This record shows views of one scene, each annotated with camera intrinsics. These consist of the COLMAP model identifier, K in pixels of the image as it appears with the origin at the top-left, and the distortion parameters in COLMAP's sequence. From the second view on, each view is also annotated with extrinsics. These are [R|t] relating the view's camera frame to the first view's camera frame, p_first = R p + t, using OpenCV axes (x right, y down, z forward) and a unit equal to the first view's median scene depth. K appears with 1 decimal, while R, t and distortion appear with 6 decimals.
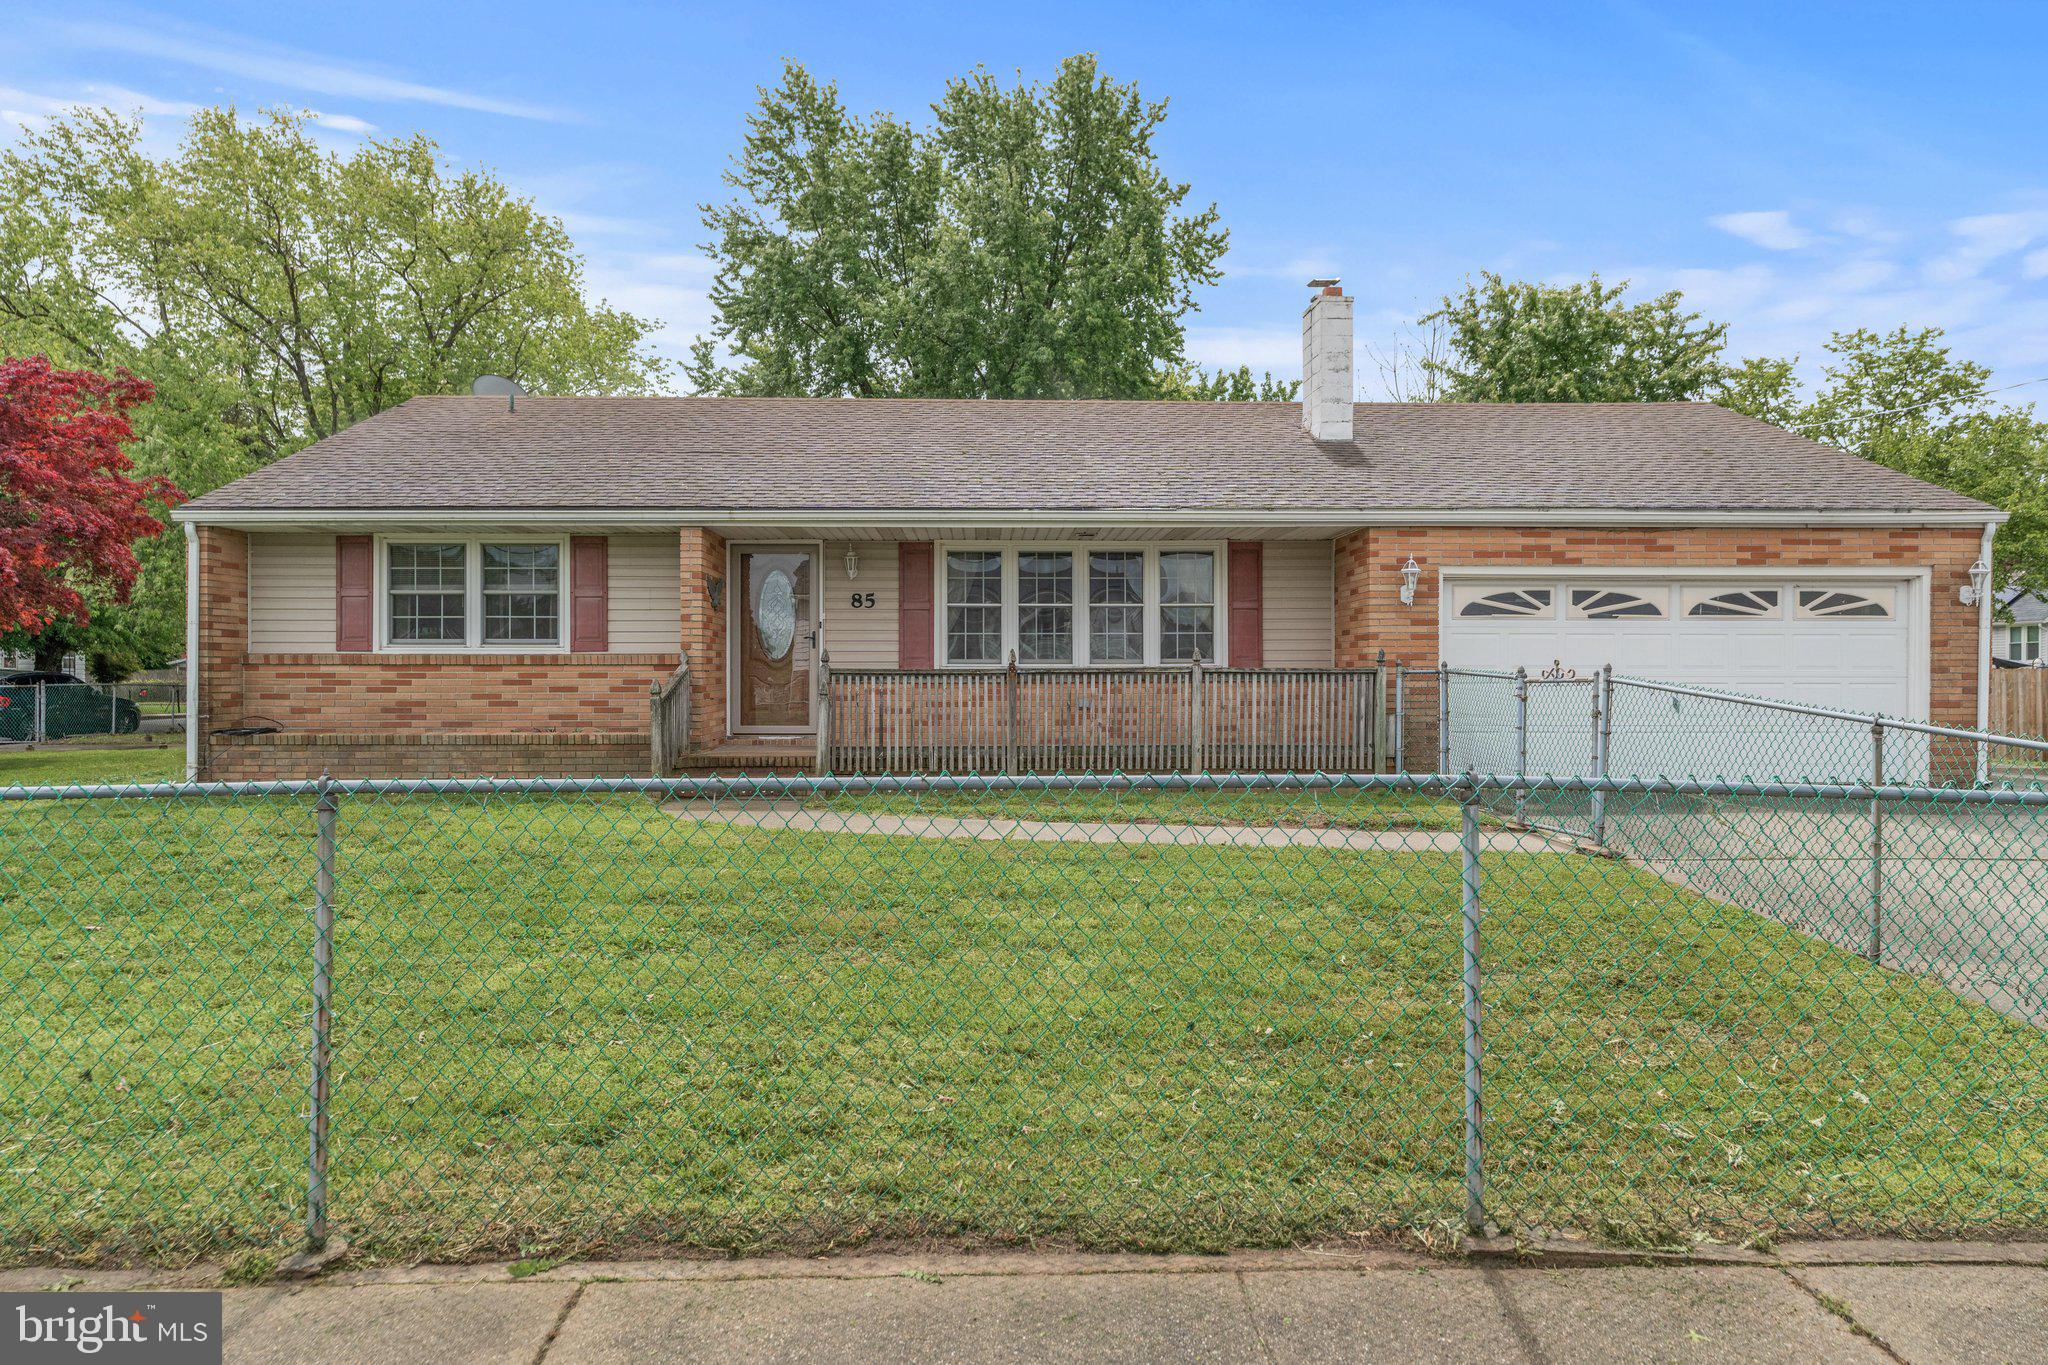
lens RADIAL K [[1306.3, 0, 1024.2], [0, 1306.3, 677.9], [0, 0, 1]] dist [-0.005741, -0.002005]
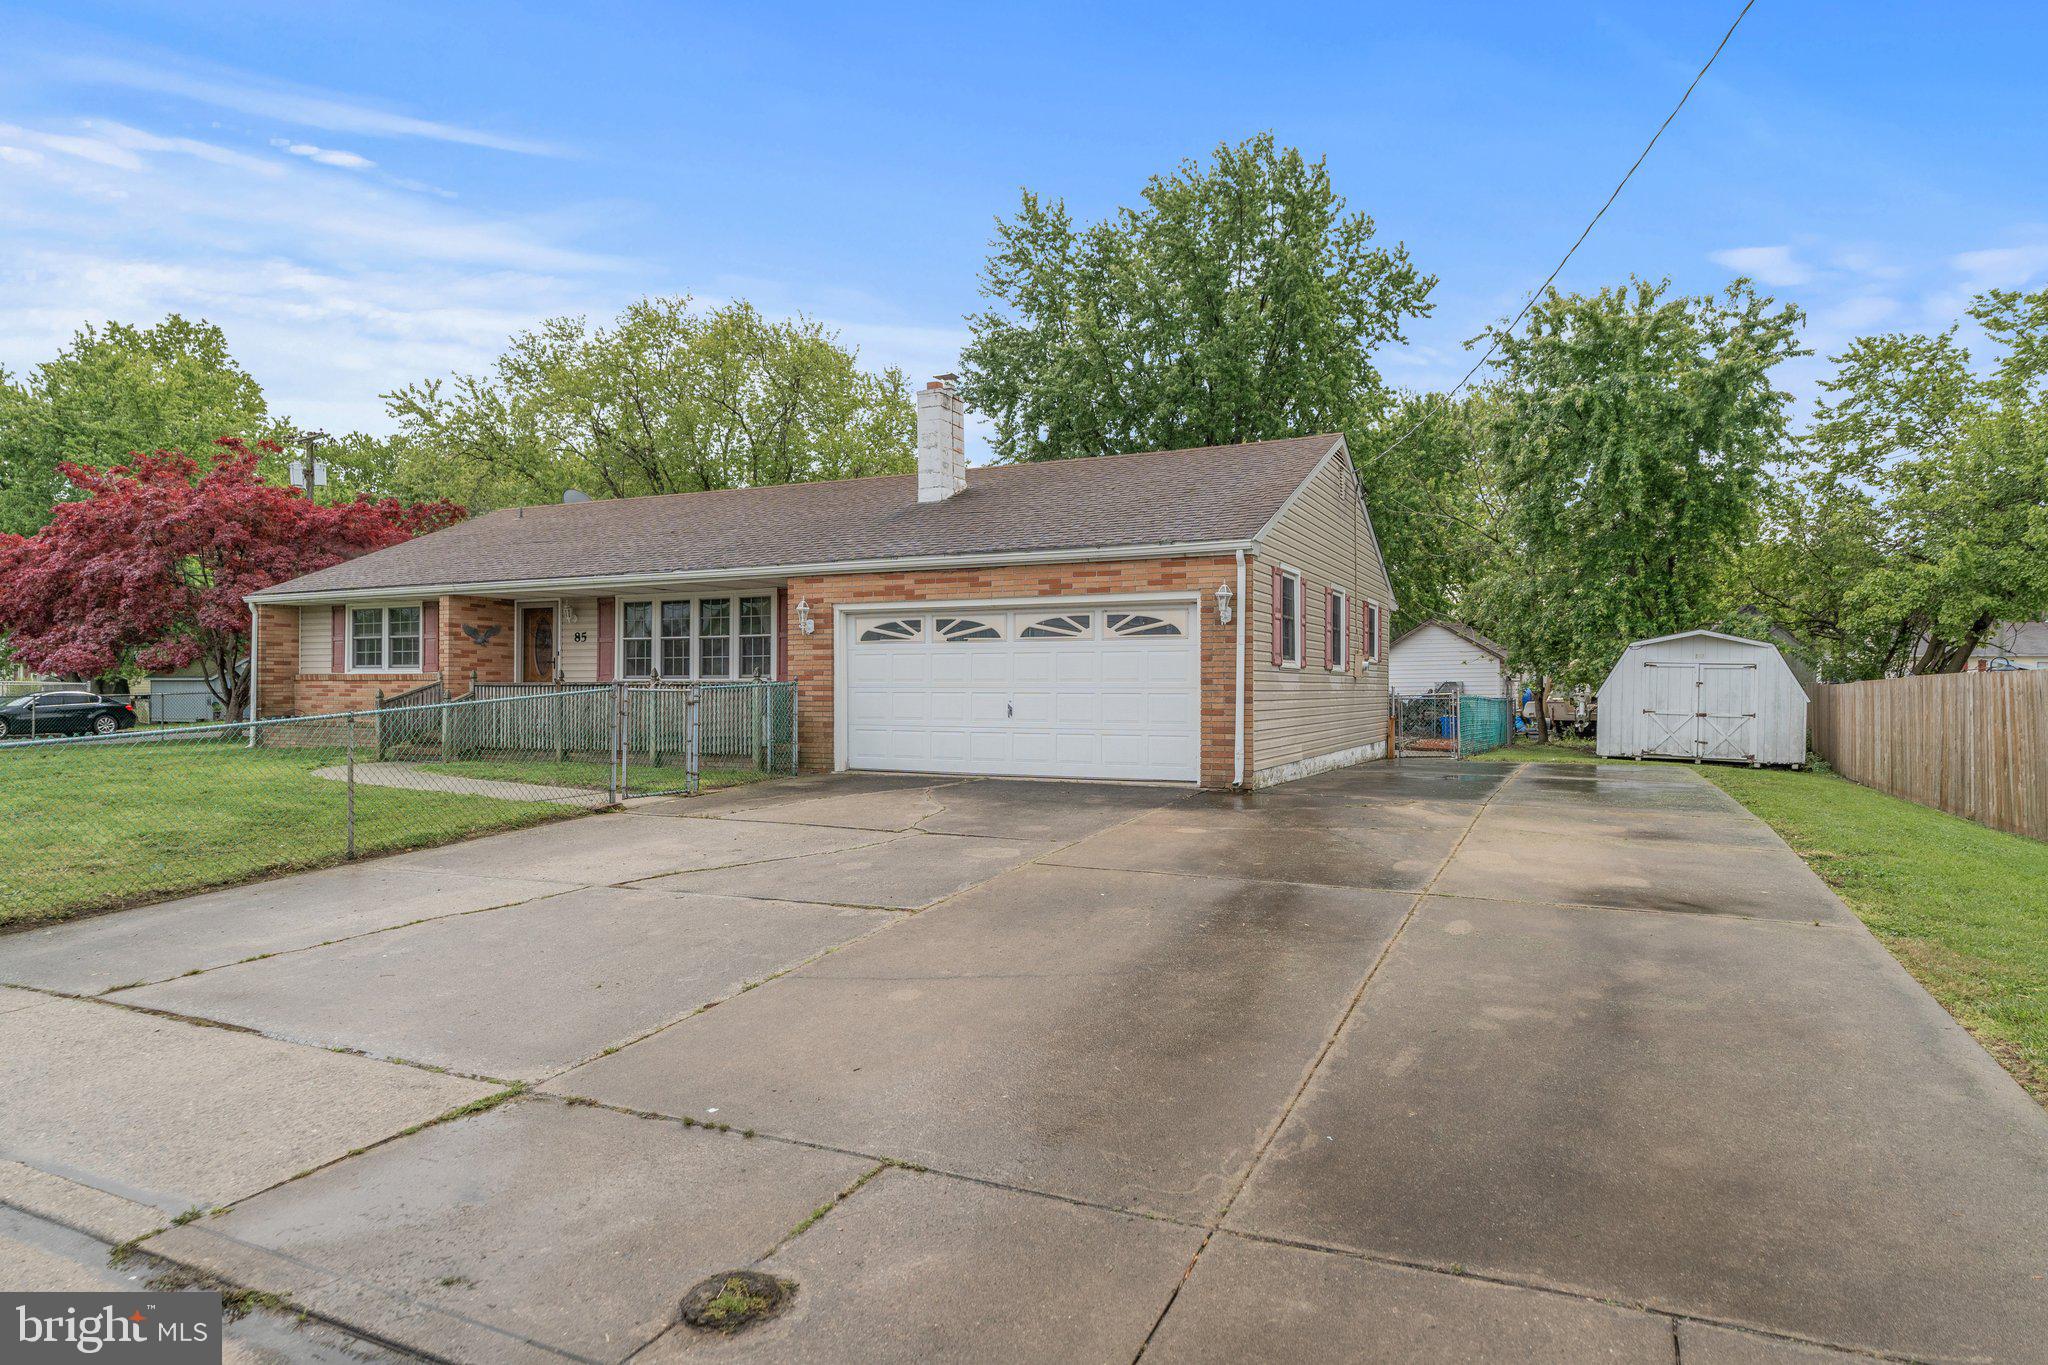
lens RADIAL K [[1180.5, 0, 1018.7], [0, 1180.5, 682.2], [0, 0, 1]] dist [0.001965, 0.000570]
pose [[0.890417, -0.001632, -0.455144, 1.015209], [-0.001123, 0.999983, -0.005781, 0.000299], [0.455145, 0.005659, 0.890399, 0.016221]]
